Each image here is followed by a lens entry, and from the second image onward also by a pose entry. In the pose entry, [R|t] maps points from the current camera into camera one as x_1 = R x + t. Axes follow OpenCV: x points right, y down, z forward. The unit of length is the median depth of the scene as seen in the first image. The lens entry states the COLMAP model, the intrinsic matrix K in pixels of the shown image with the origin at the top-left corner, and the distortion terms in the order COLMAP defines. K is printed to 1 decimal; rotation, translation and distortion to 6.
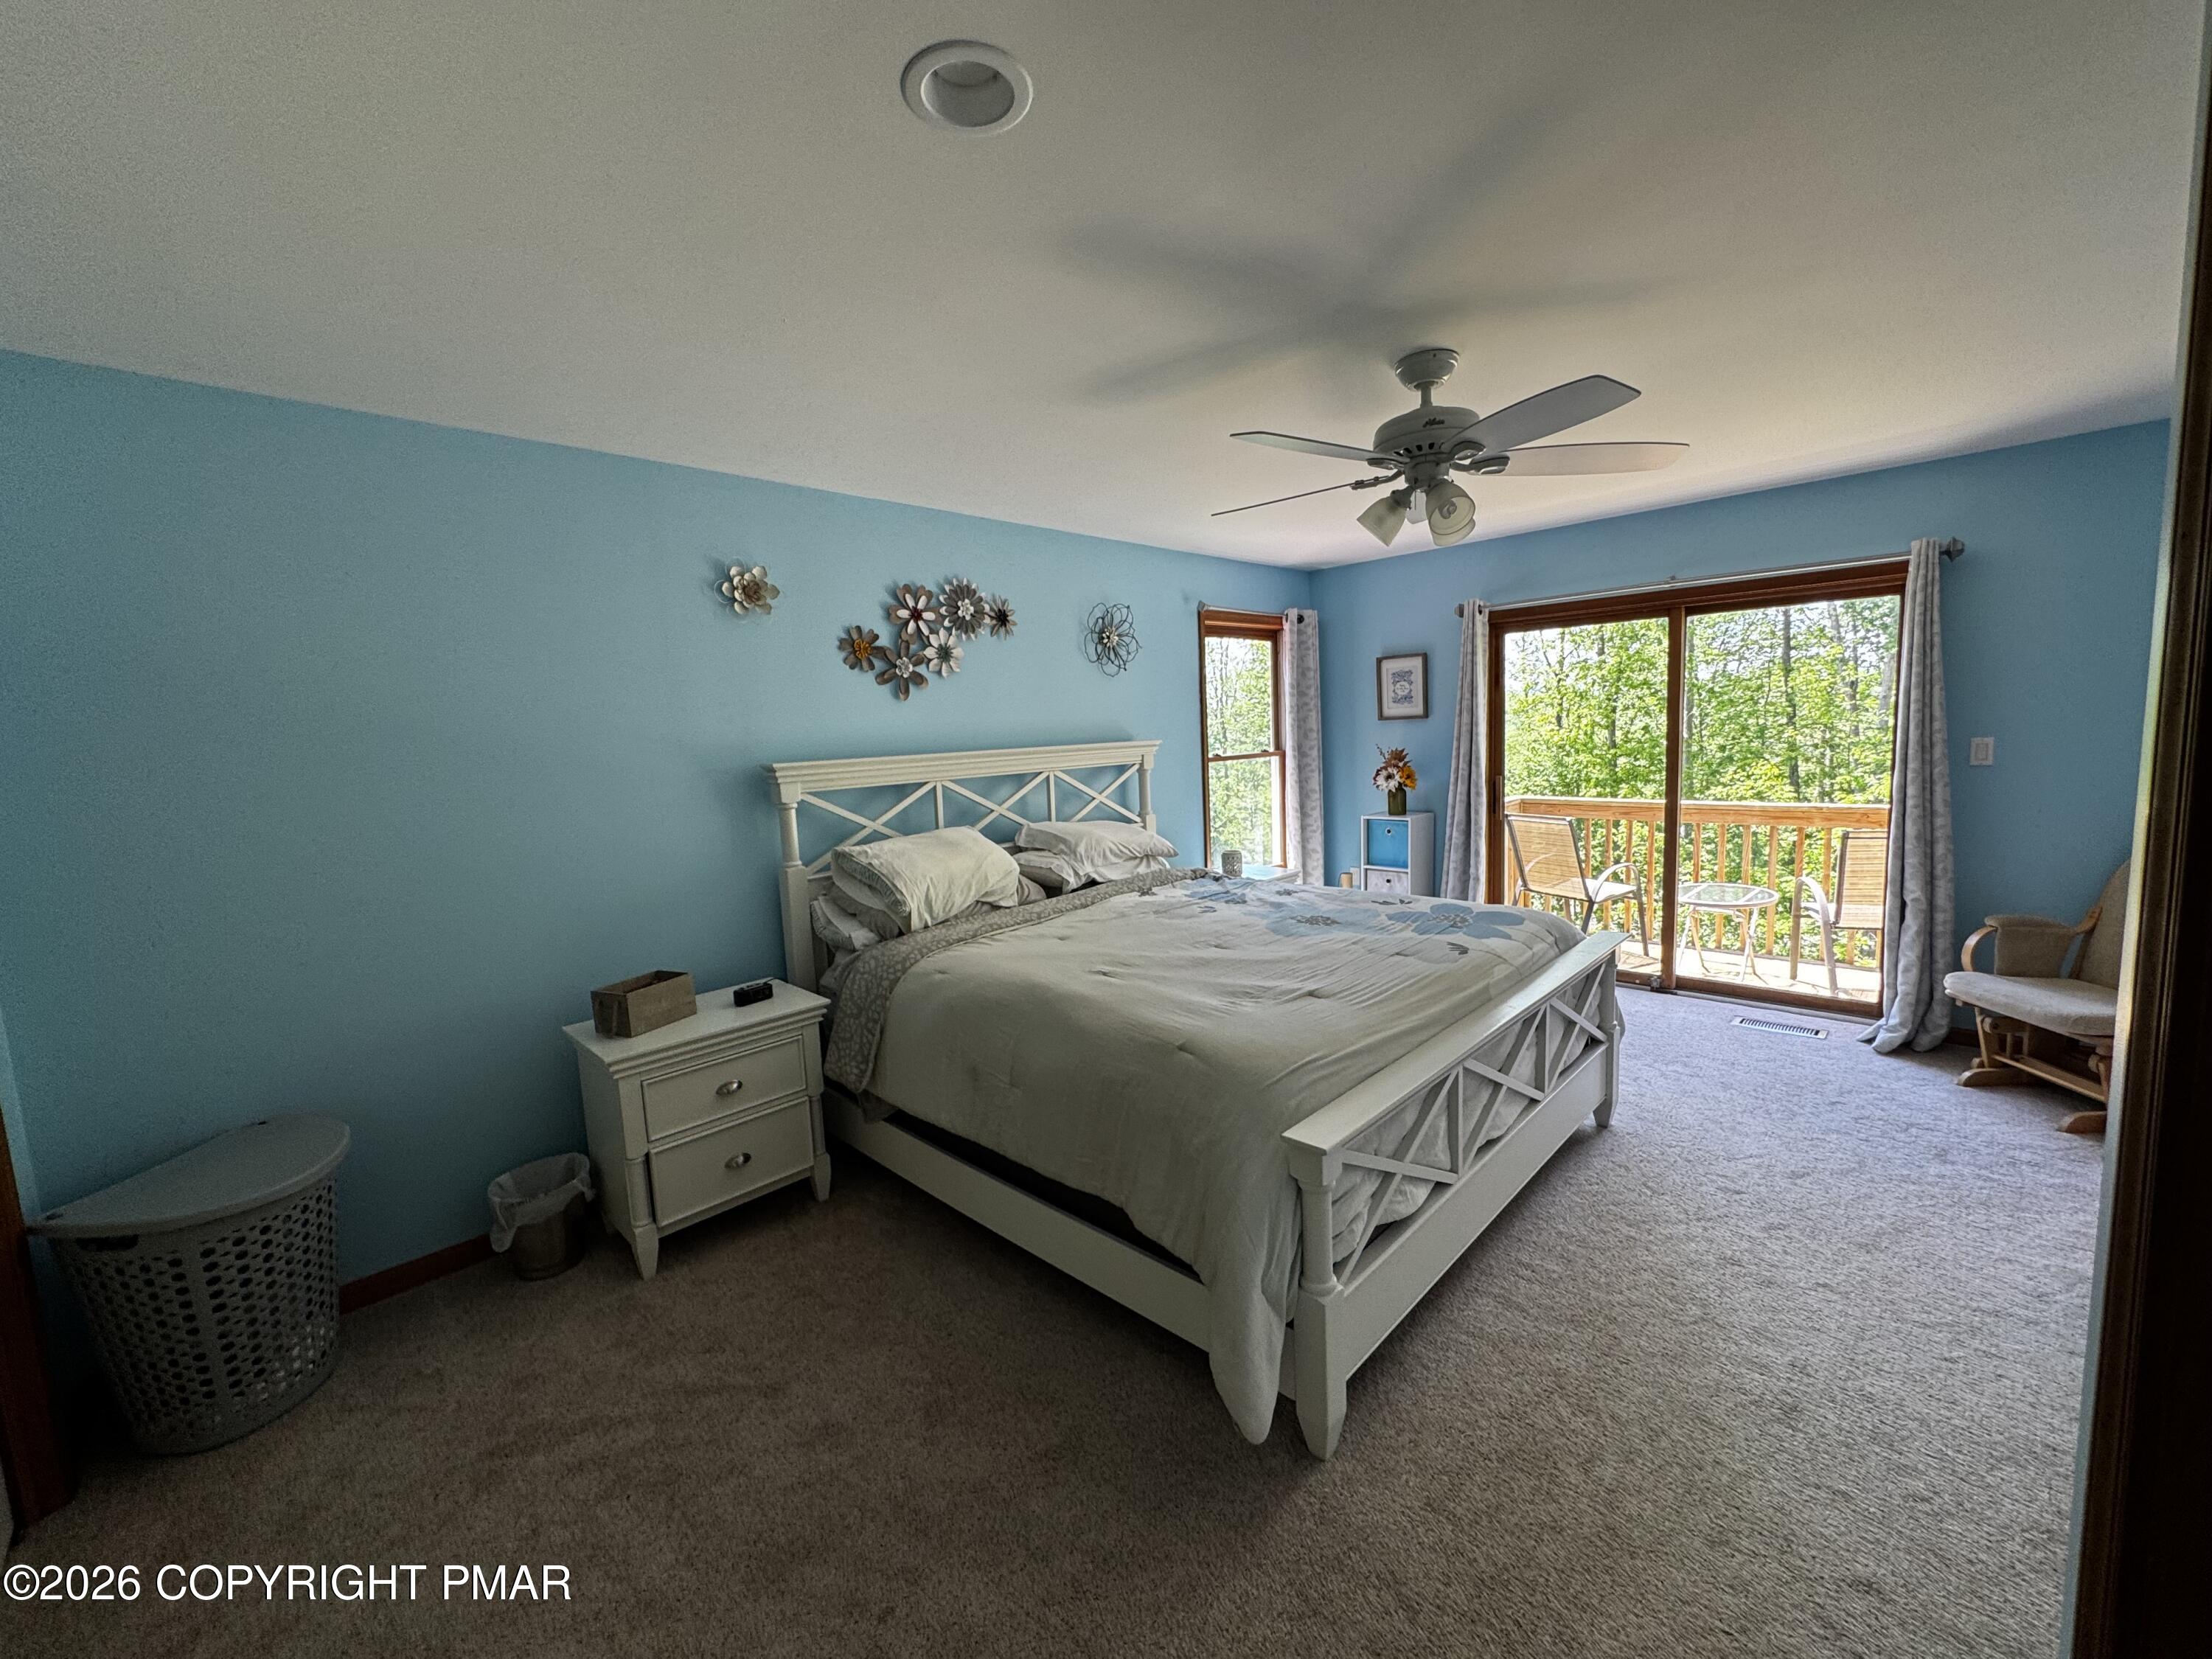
lens RADIAL K [[884.2, 0, 1106.0], [0, 884.2, 829.5], [0, 0, 1]] dist [-0.002176, 0.000442]
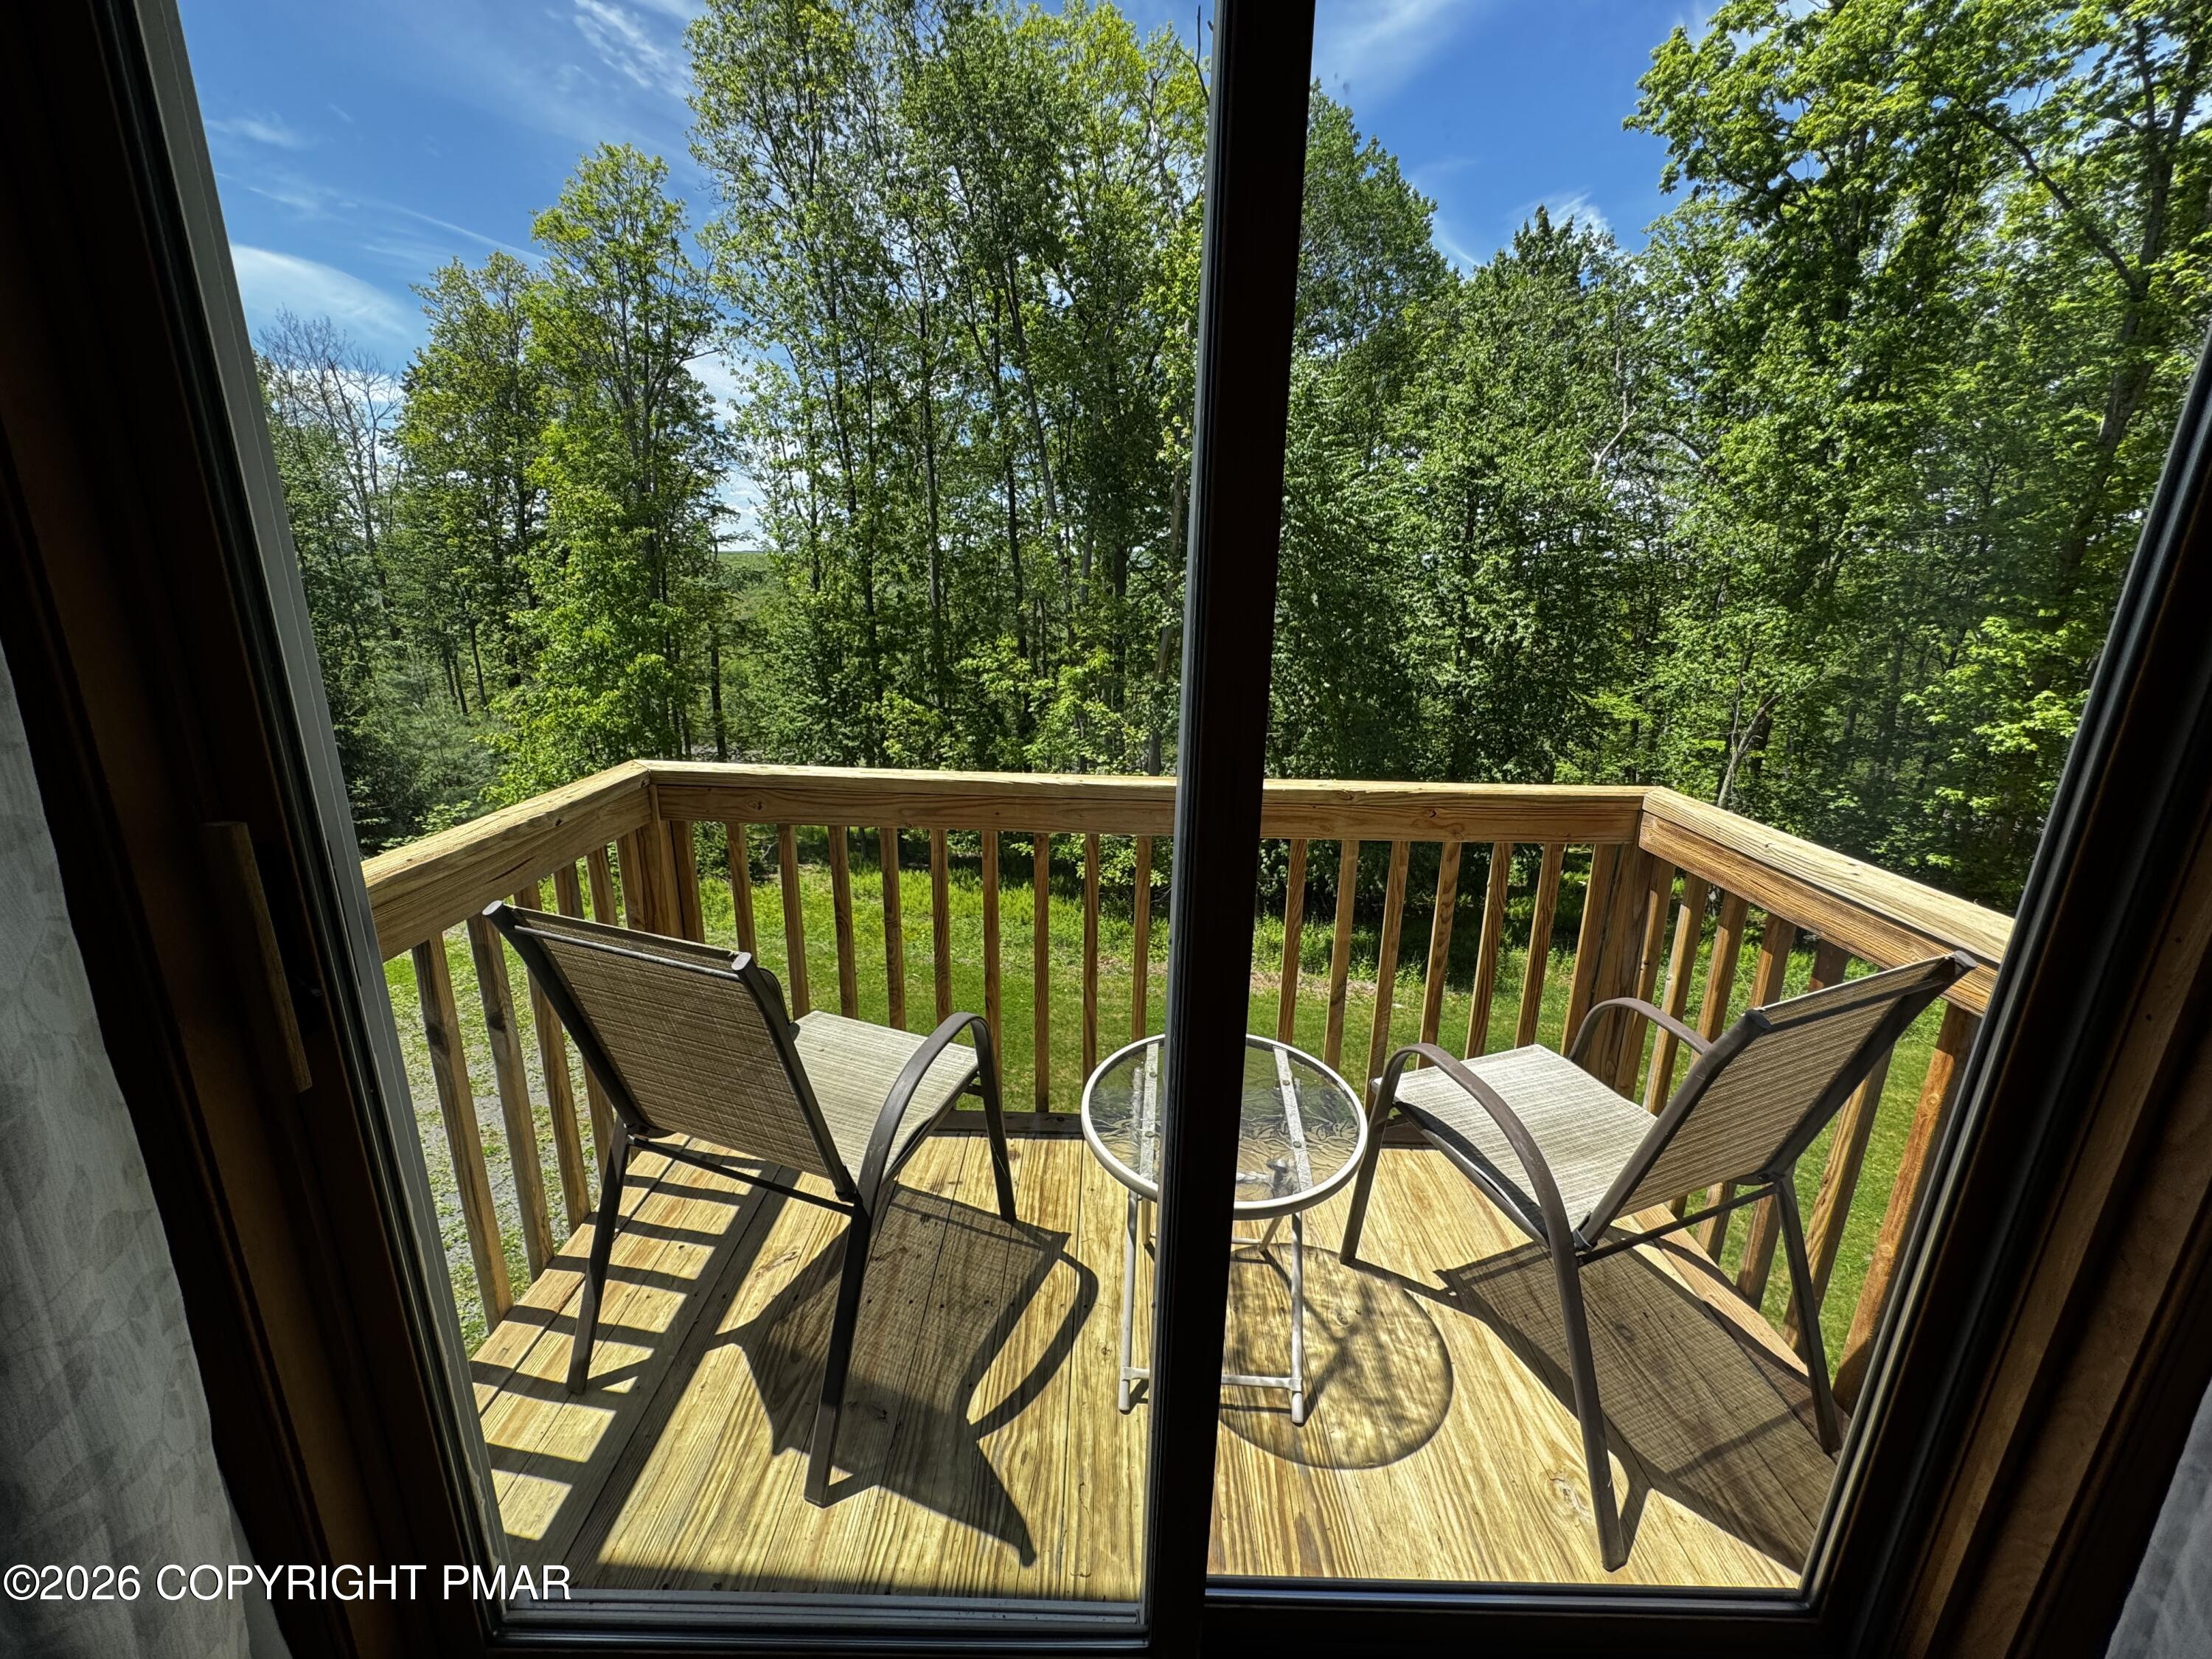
lens RADIAL K [[884.2, 0, 1106.0], [0, 884.2, 829.5], [0, 0, 1]] dist [-0.002176, 0.000442]
pose [[0.714824, -0.123768, 0.688264, 0.069314], [0.021136, 0.987587, 0.155643, -0.006147], [-0.698985, -0.096710, 0.708567, 0.122738]]
